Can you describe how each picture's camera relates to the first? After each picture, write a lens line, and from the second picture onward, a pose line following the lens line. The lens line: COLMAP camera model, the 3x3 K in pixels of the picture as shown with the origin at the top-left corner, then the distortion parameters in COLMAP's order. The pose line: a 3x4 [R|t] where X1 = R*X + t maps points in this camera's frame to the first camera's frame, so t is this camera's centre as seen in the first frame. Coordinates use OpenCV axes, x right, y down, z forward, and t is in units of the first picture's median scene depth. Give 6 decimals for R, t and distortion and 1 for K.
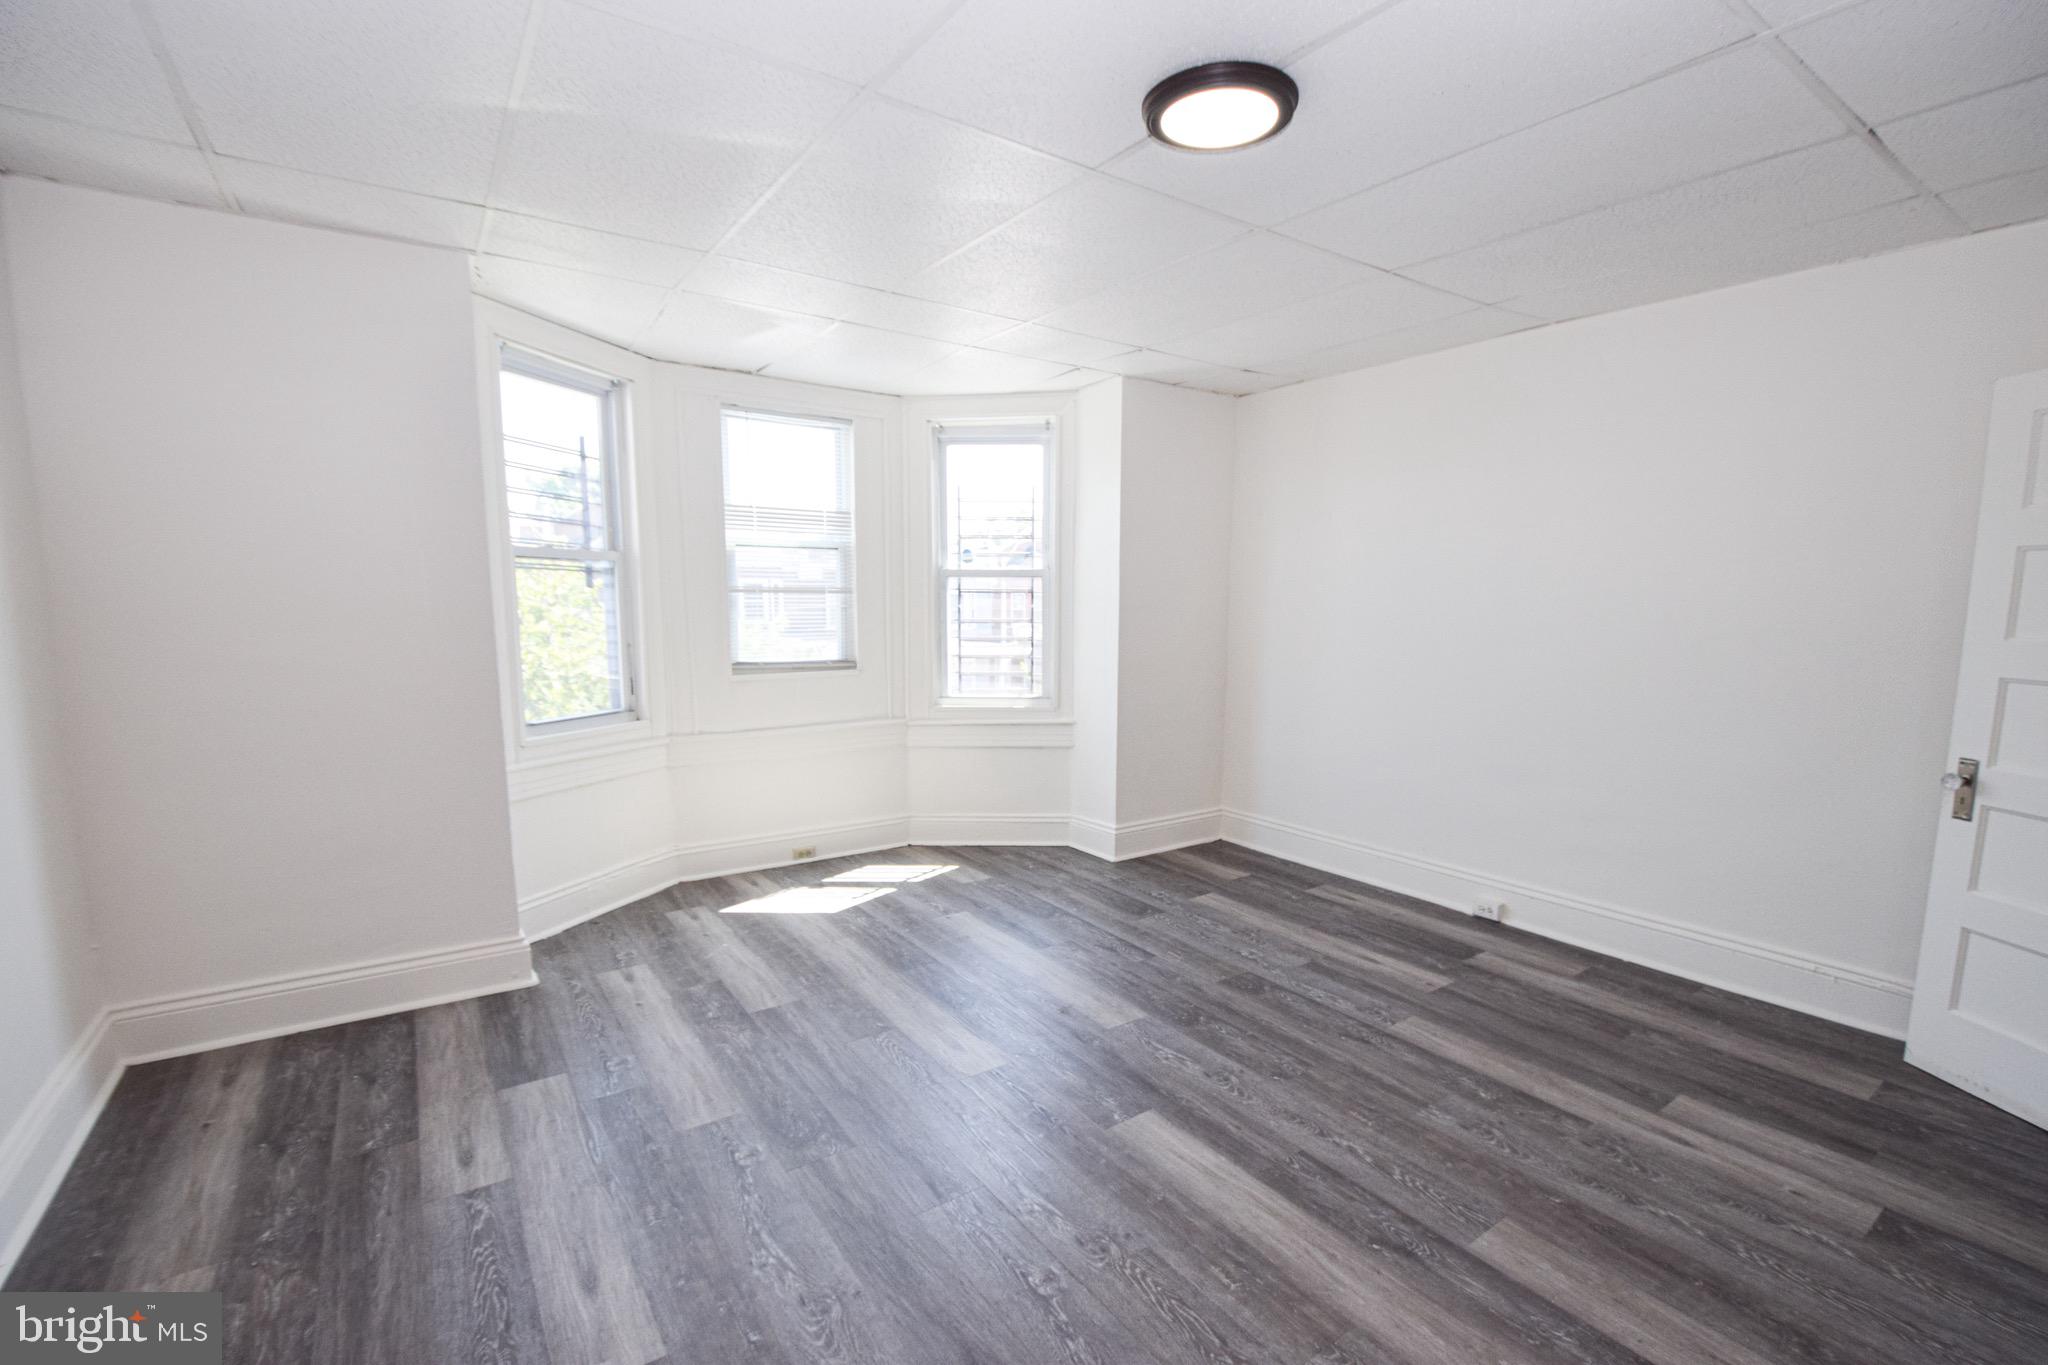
lens RADIAL K [[915.0, 0, 1042.2], [0, 915.0, 690.4], [0, 0, 1]] dist [-0.000923, -0.010733]
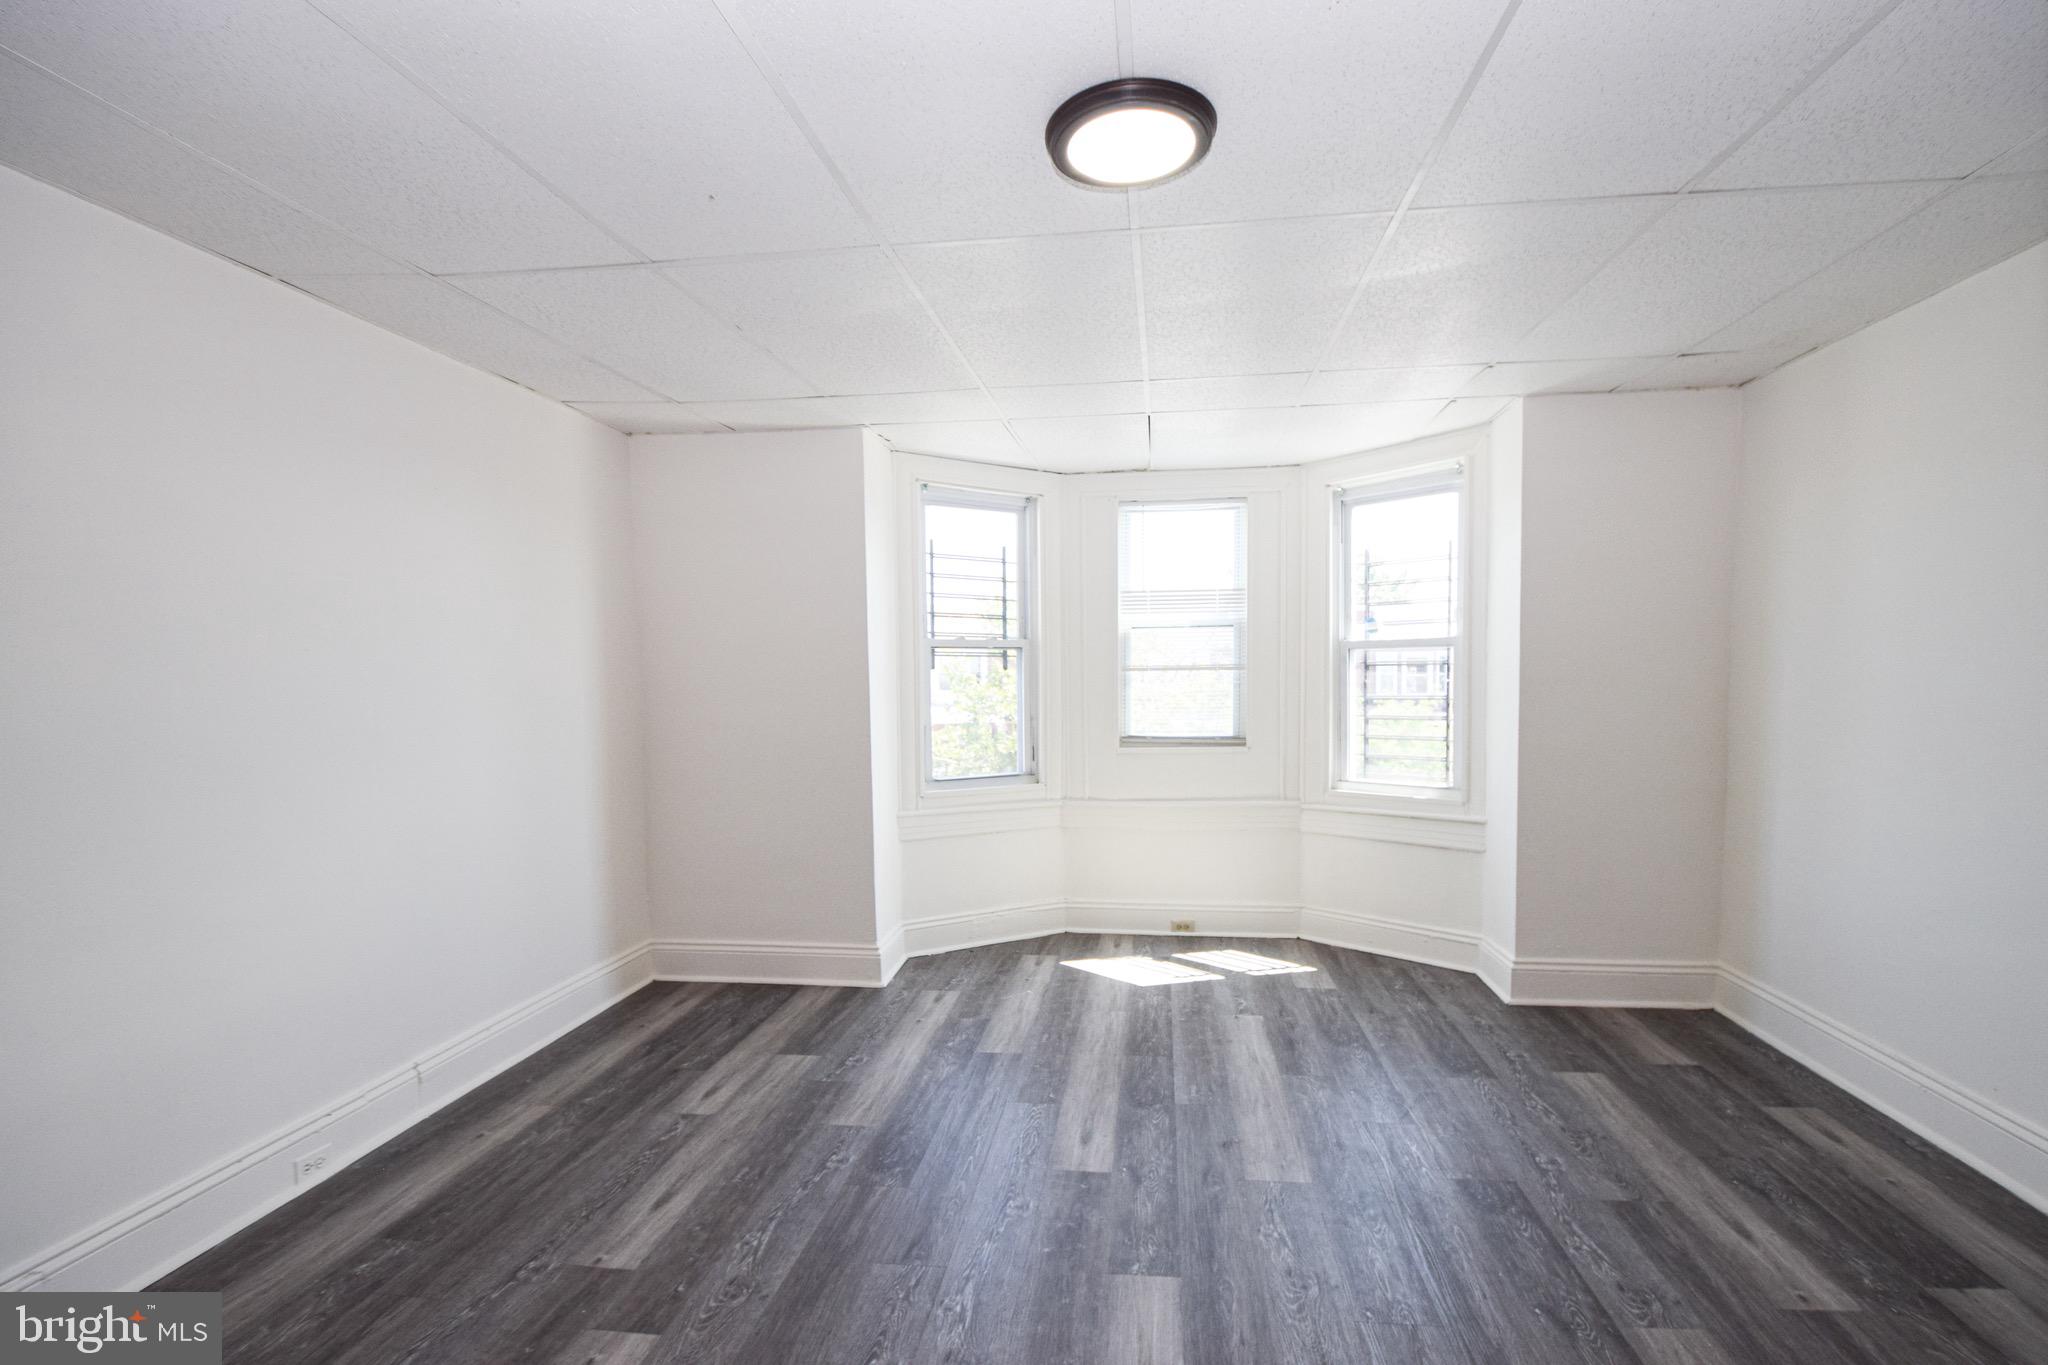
lens RADIAL K [[915.0, 0, 1035.2], [0, 915.0, 687.1], [0, 0, 1]] dist [-0.000923, -0.010733]
pose [[0.739166, -0.005670, -0.673499, 0.380919], [-0.050812, 0.996645, -0.064157, -0.015569], [0.671604, 0.081645, 0.736398, 0.158402]]
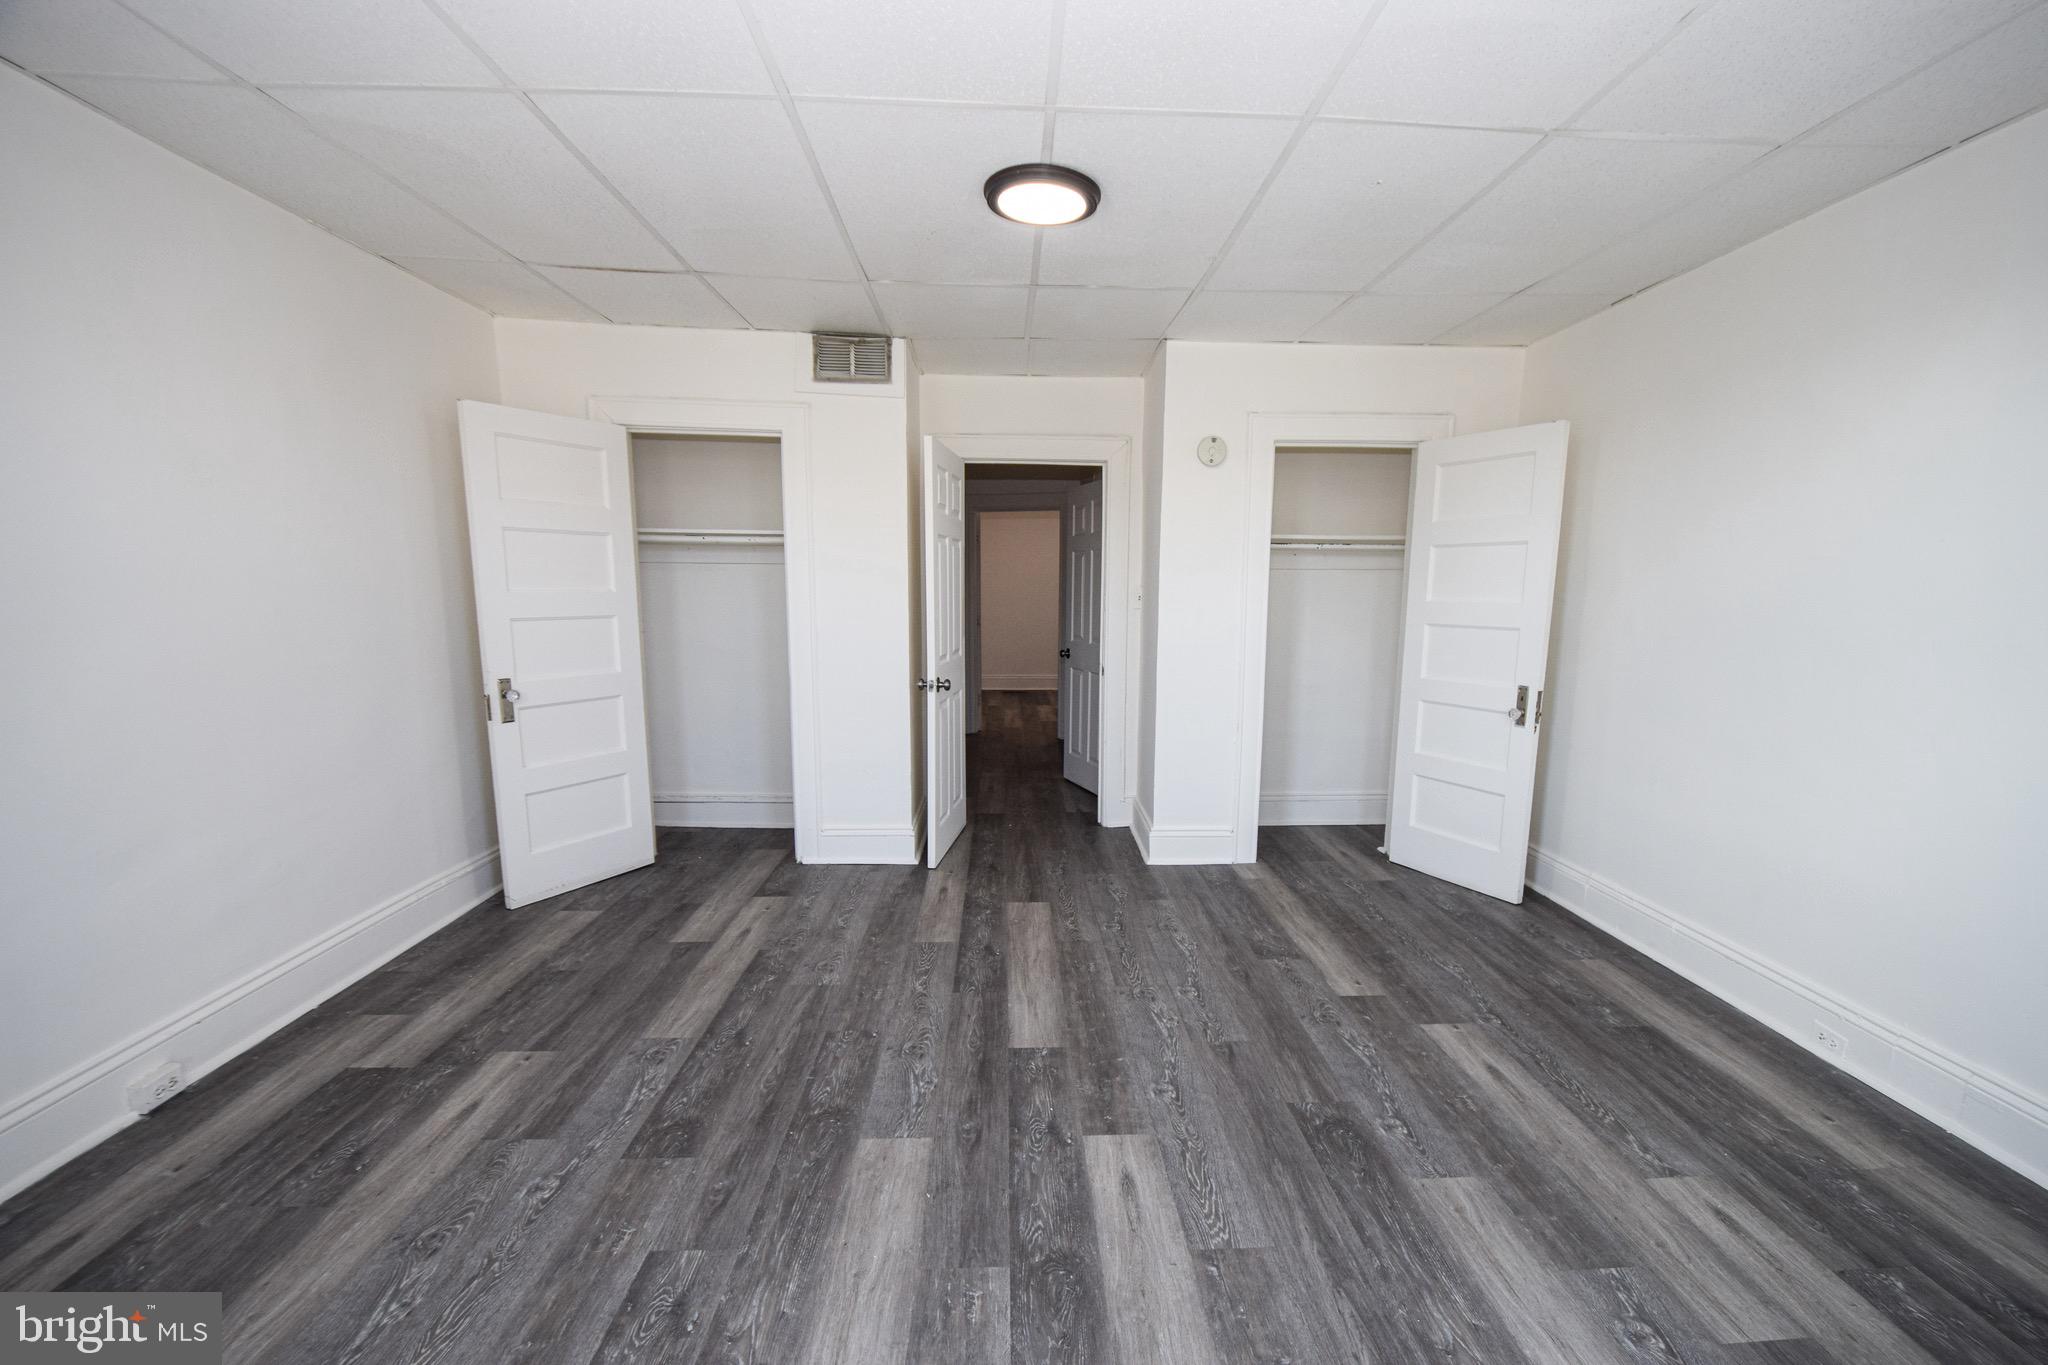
lens RADIAL K [[915.0, 0, 1062.3], [0, 915.0, 682.5], [0, 0, 1]] dist [-0.000923, -0.010733]
pose [[-0.857049, -0.069174, 0.510570, -0.289356], [0.036612, 0.980265, 0.194267, -0.107403], [-0.513932, 0.185189, -0.837603, 1.148872]]
